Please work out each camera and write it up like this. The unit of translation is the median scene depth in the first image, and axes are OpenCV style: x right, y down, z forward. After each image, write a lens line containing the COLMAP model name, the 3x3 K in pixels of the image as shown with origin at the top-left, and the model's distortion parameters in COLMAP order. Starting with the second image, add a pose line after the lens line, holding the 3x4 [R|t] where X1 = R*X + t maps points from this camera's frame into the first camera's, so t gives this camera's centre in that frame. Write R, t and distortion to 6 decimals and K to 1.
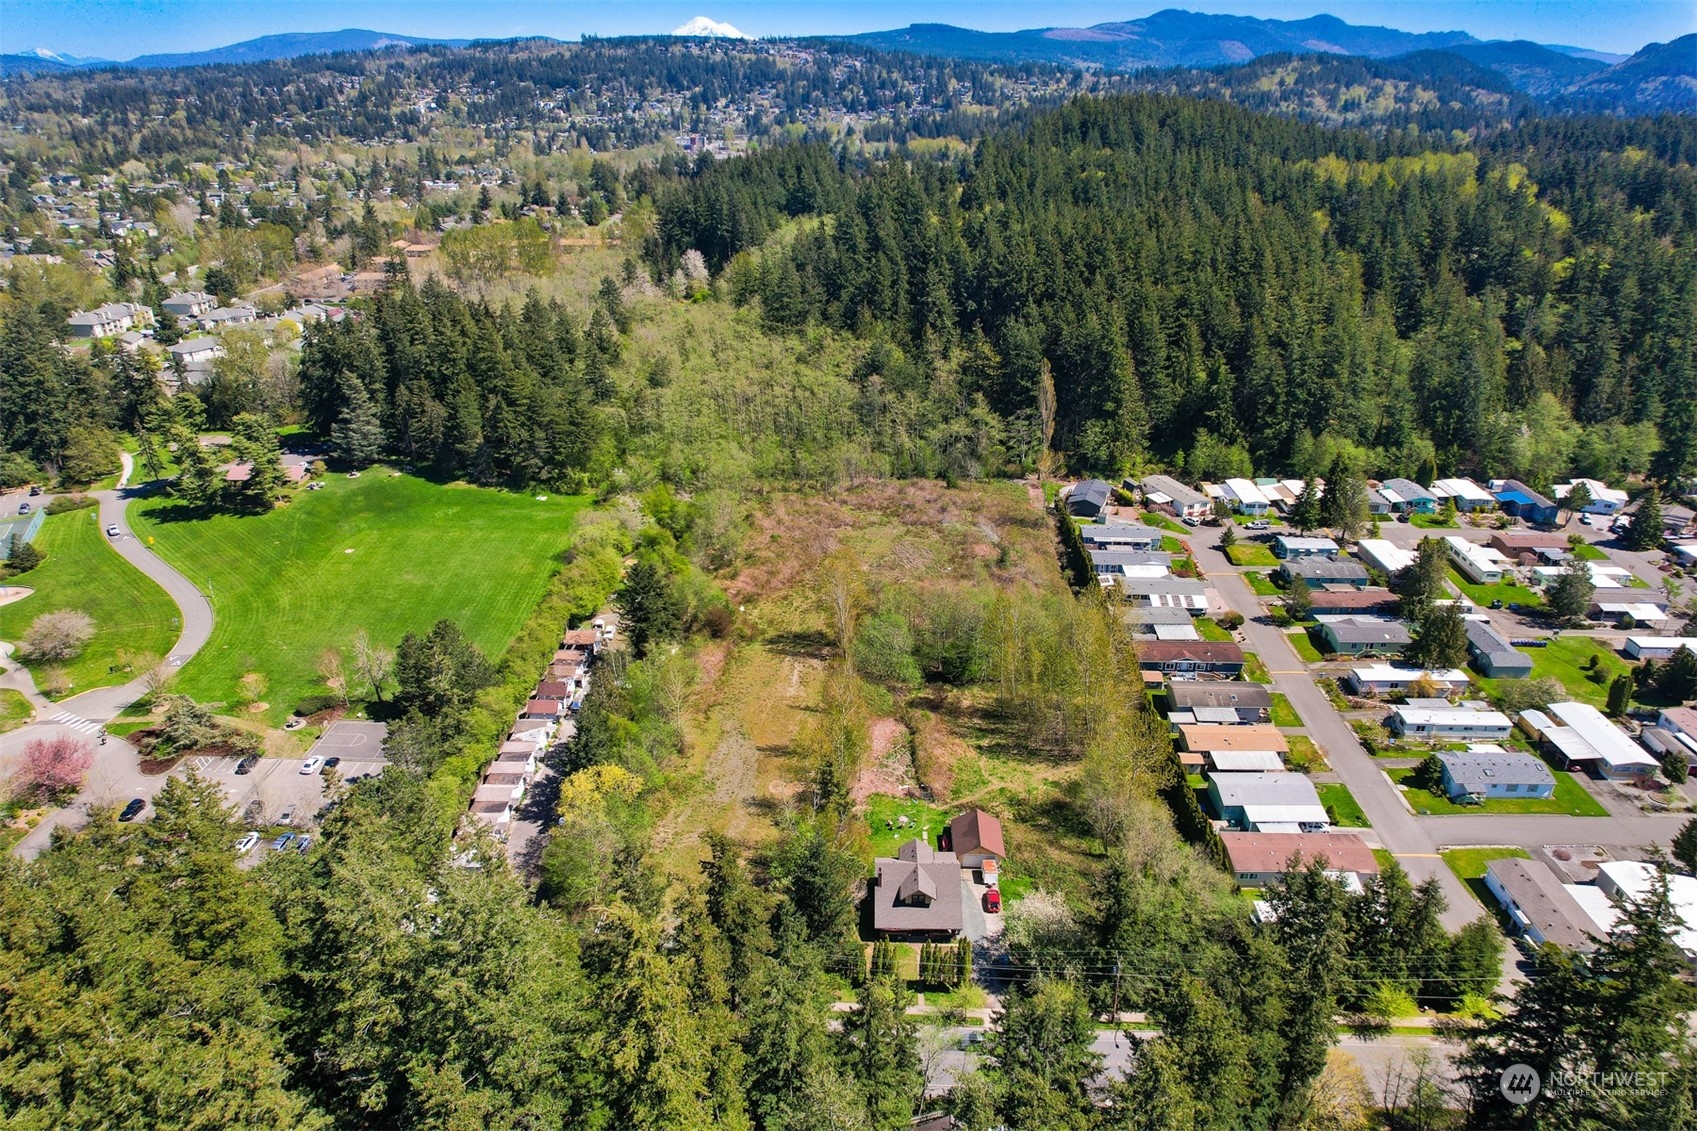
lens RADIAL K [[1084.3, 0, 848.2], [0, 1084.3, 565.2], [0, 0, 1]] dist [-0.075010, 0.067433]
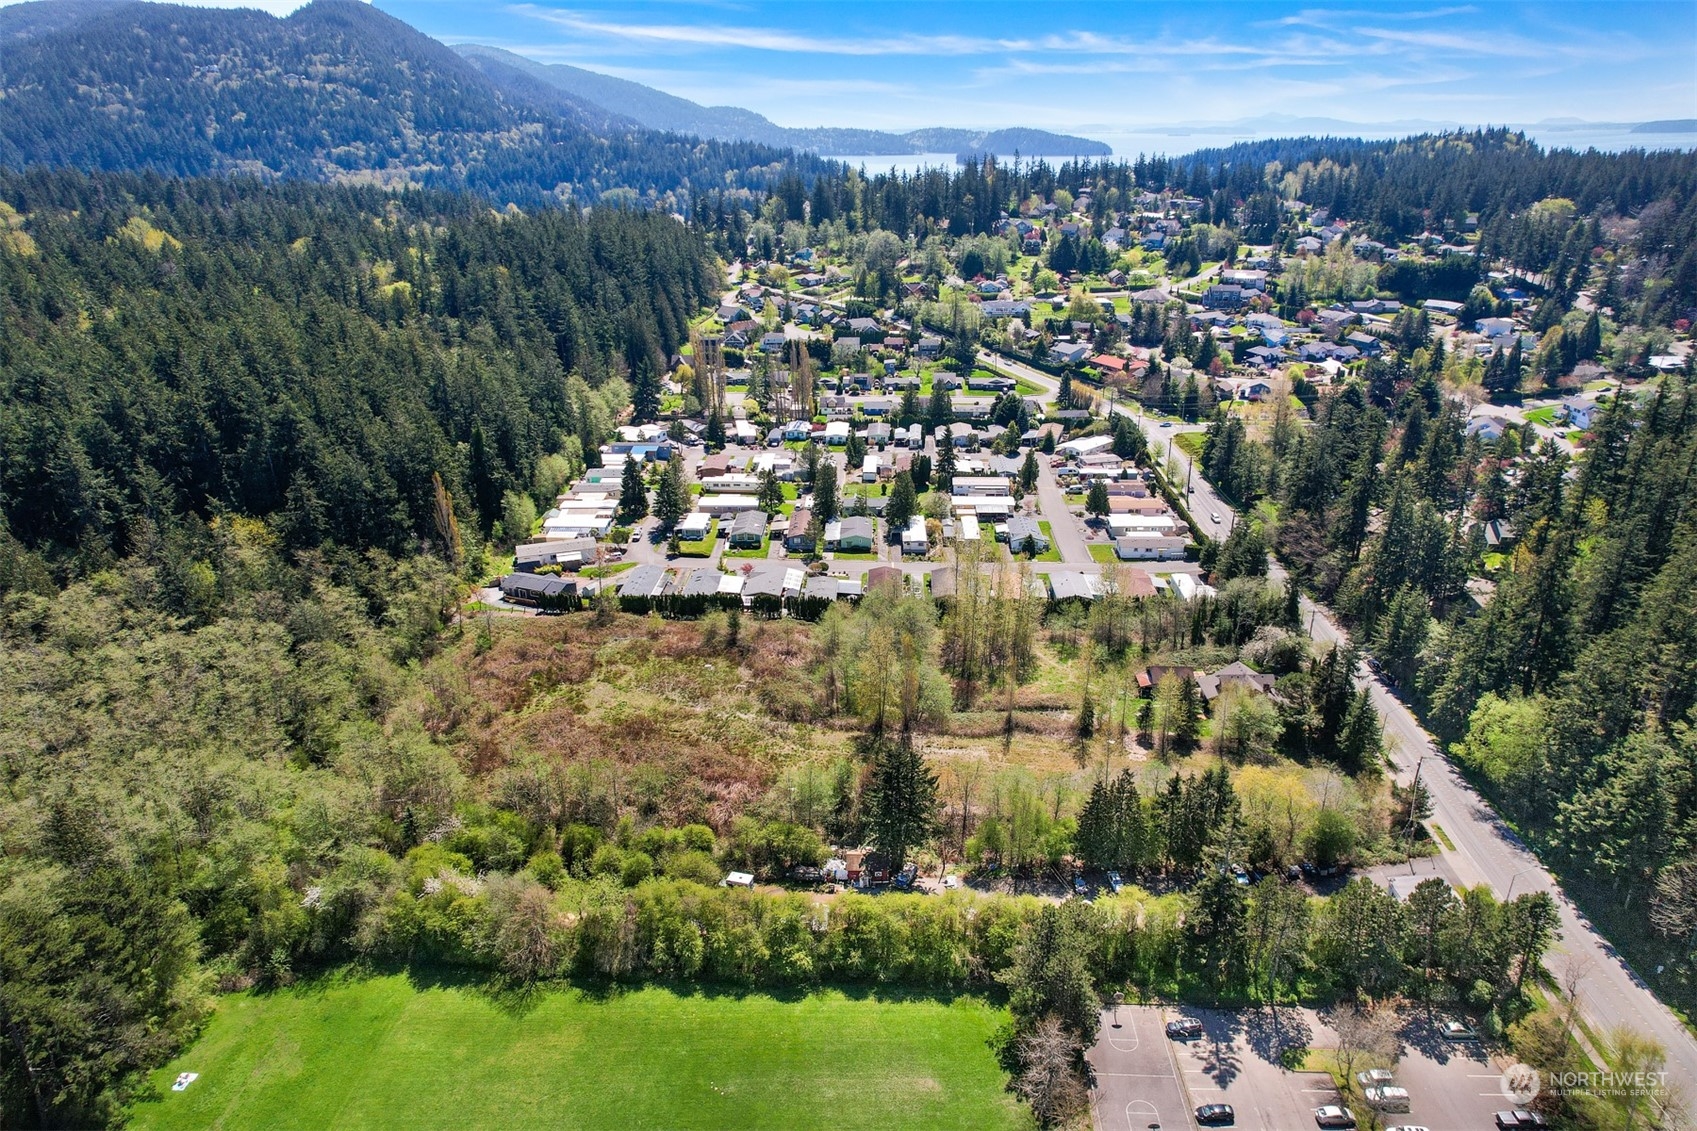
lens RADIAL K [[1084.3, 0, 851.5], [0, 1084.3, 571.6], [0, 0, 1]] dist [-0.075010, 0.067433]
pose [[0.009789, -0.387834, 0.921677, -0.612716], [0.411007, 0.841823, 0.349867, -0.284509], [-0.911580, 0.375391, 0.167643, 0.587948]]
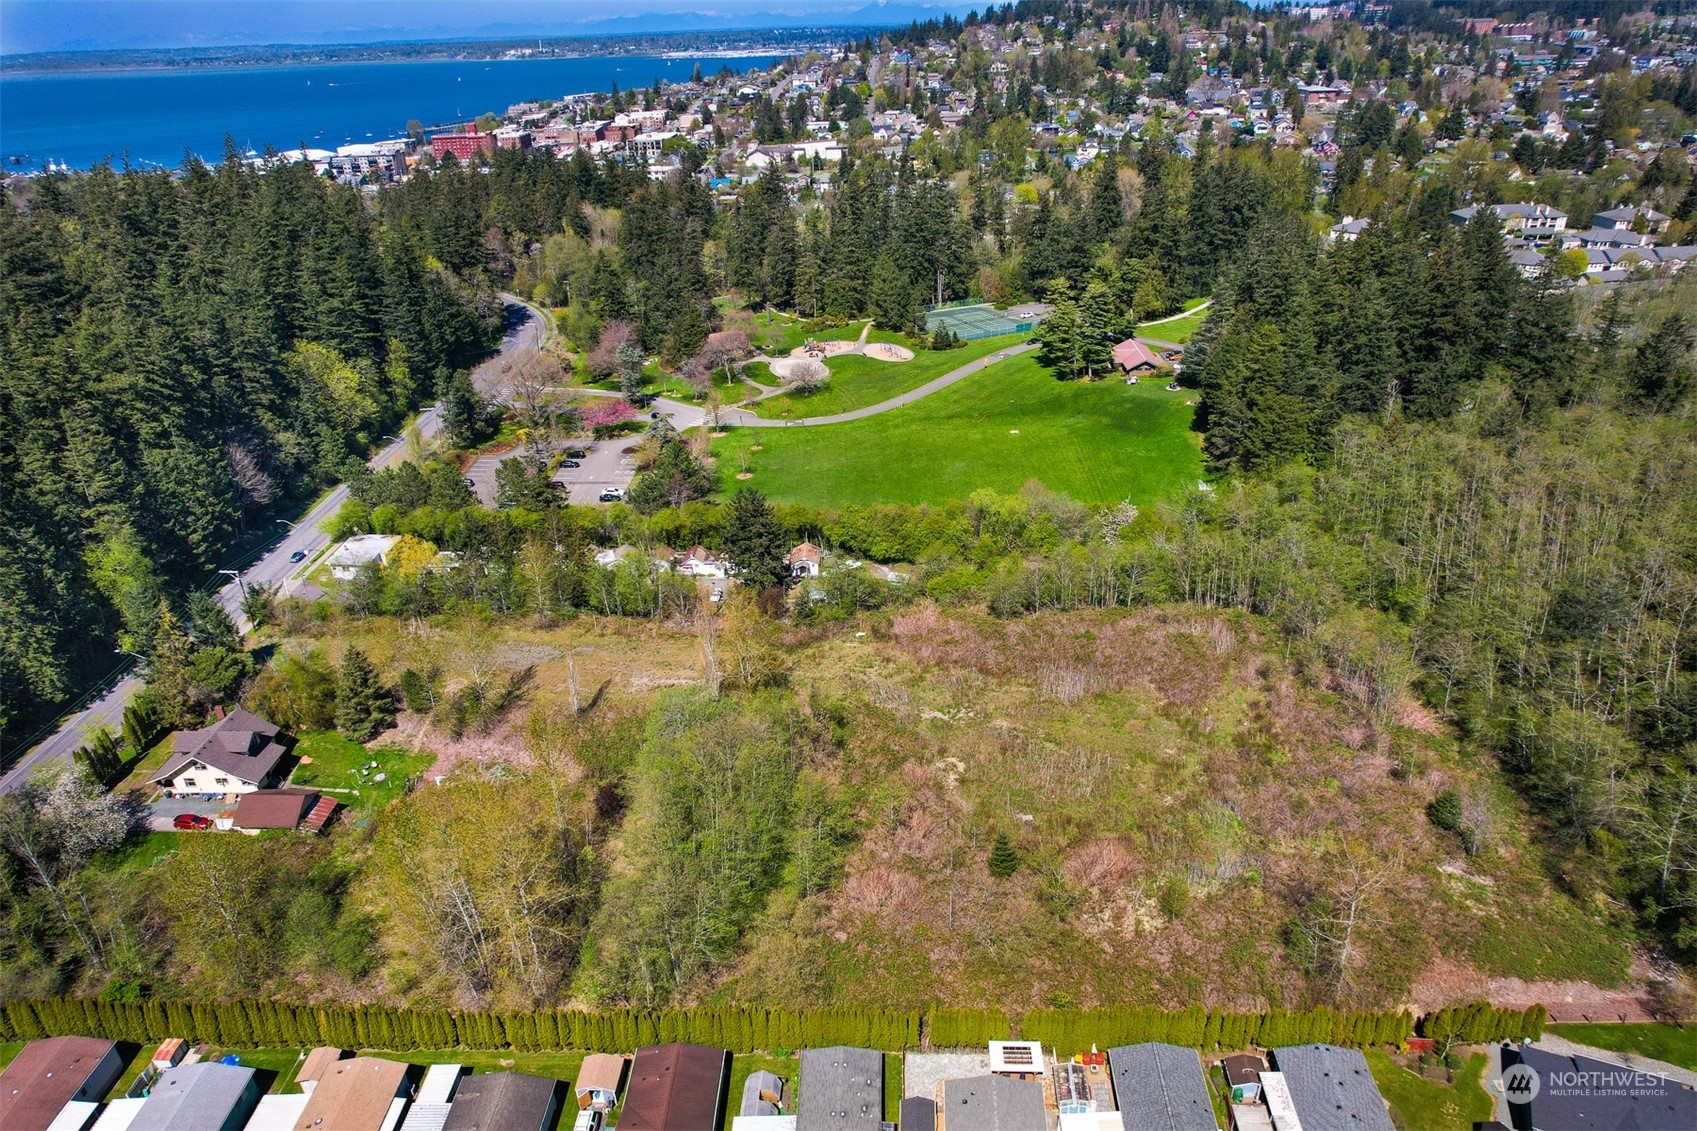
lens RADIAL K [[1084.3, 0, 844.0], [0, 1084.3, 565.0], [0, 0, 1]] dist [-0.075010, 0.067433]
pose [[-0.014920, 0.452170, -0.891807, 0.435012], [-0.374424, 0.824485, 0.424301, -0.247928], [0.927137, 0.340245, 0.157002, 0.659874]]
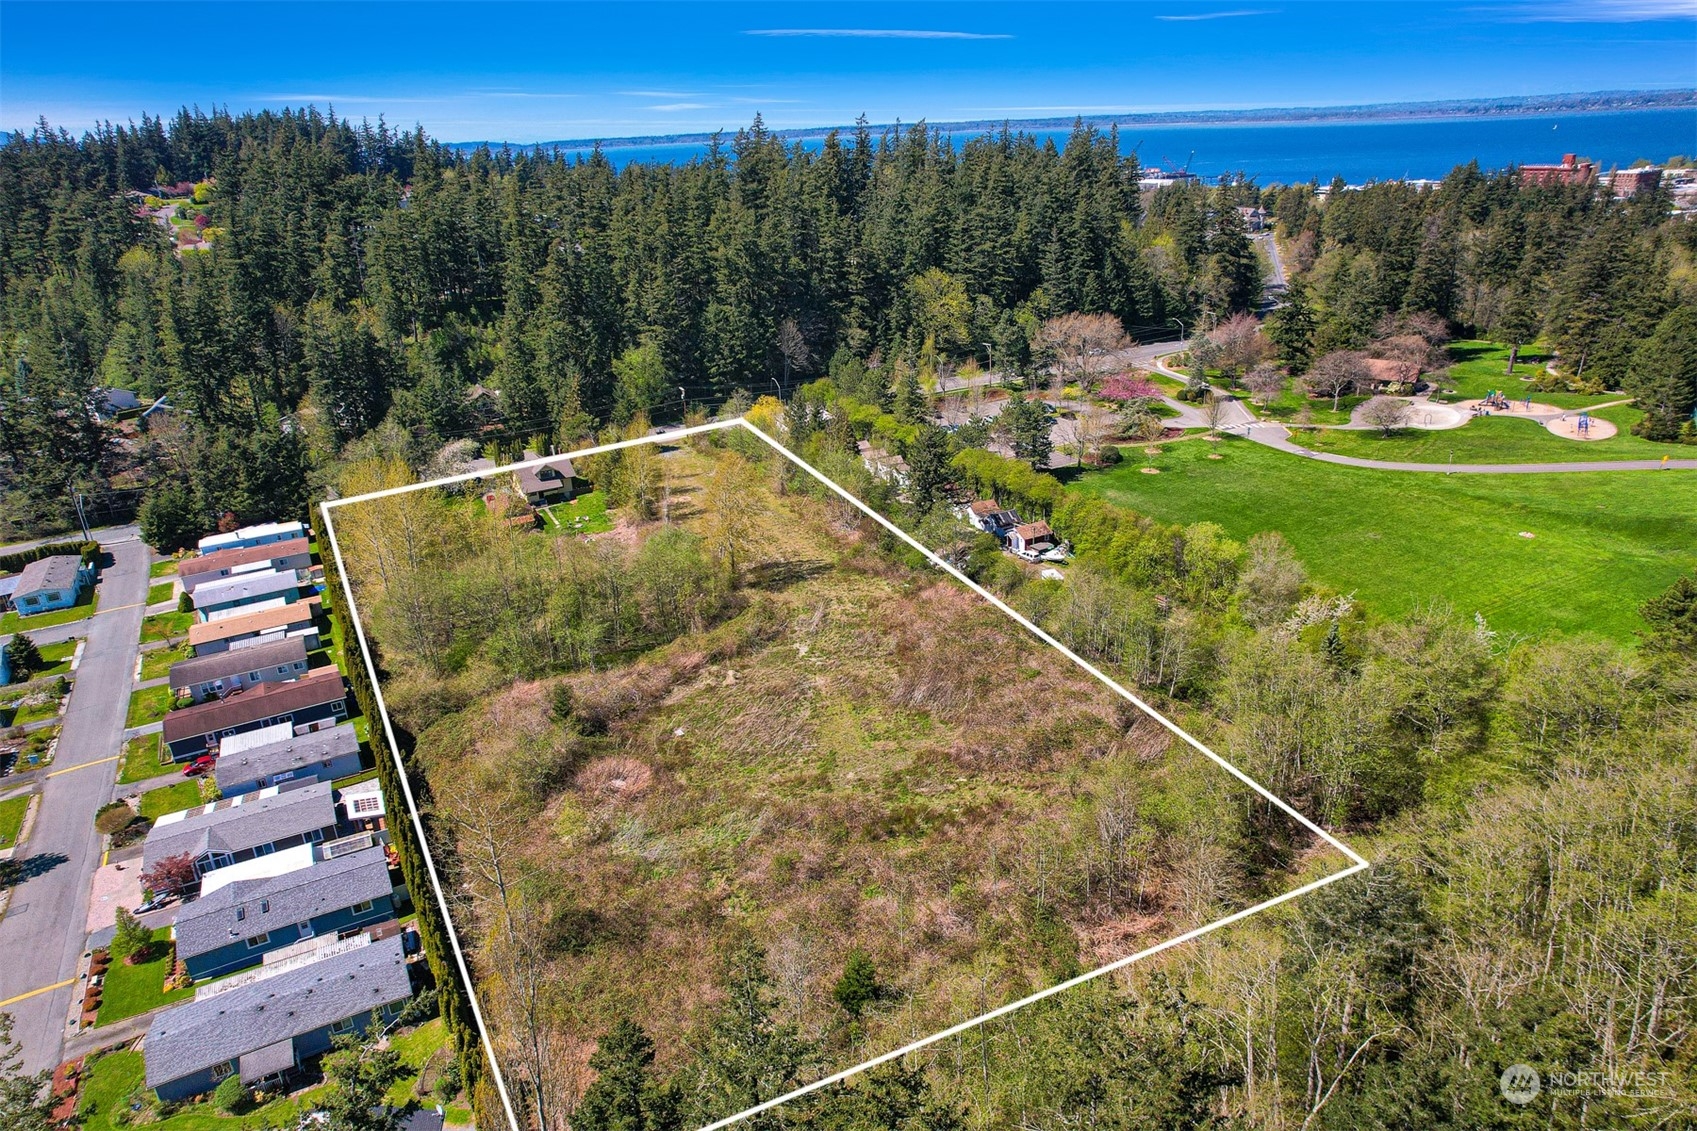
lens RADIAL K [[1084.3, 0, 846.3], [0, 1084.3, 570.7], [0, 0, 1]] dist [-0.075010, 0.067433]
pose [[-0.865436, 0.224646, -0.447833, 0.198371], [-0.163545, 0.718214, 0.676329, -0.344913], [0.473575, 0.658561, -0.584829, 1.078845]]
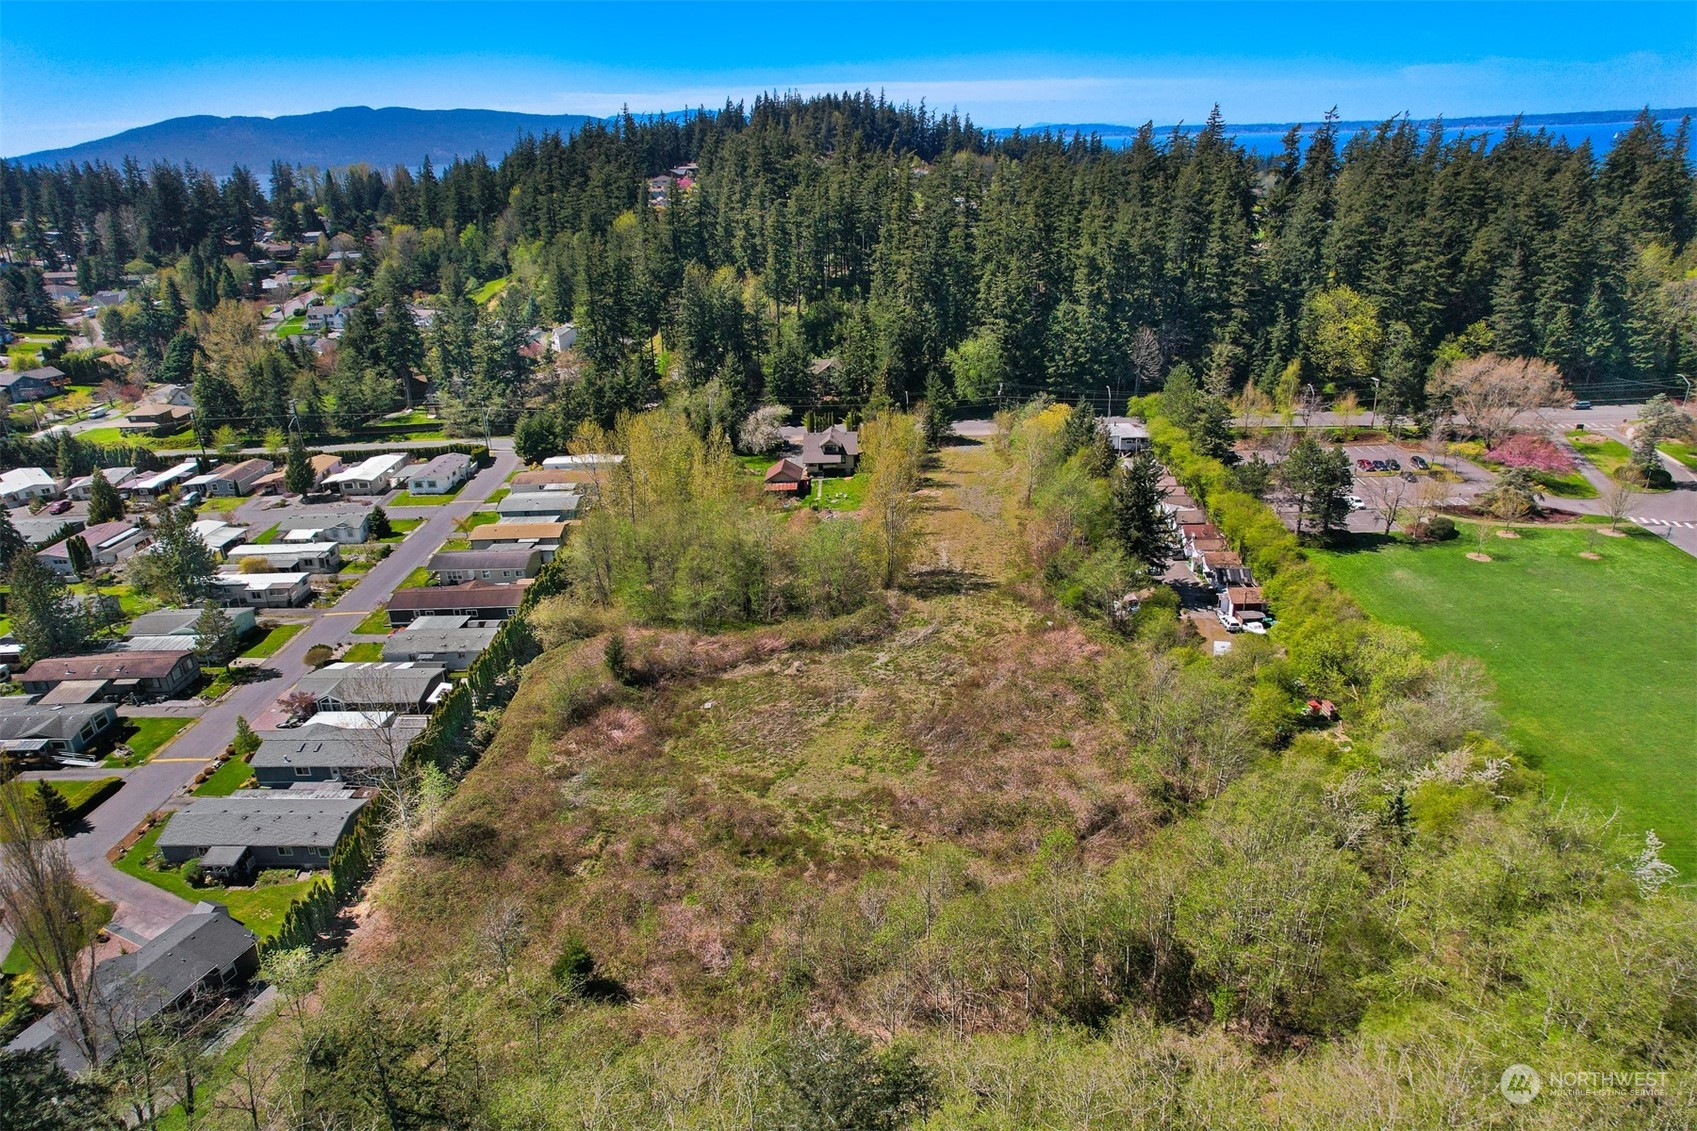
lens RADIAL K [[1084.3, 0, 845.7], [0, 1084.3, 574.5], [0, 0, 1]] dist [-0.075010, 0.067433]
pose [[-0.999439, 0.030528, 0.013788, 0.012684], [0.031102, 0.692885, 0.720377, -0.357744], [0.012438, 0.720401, -0.693446, 1.112393]]
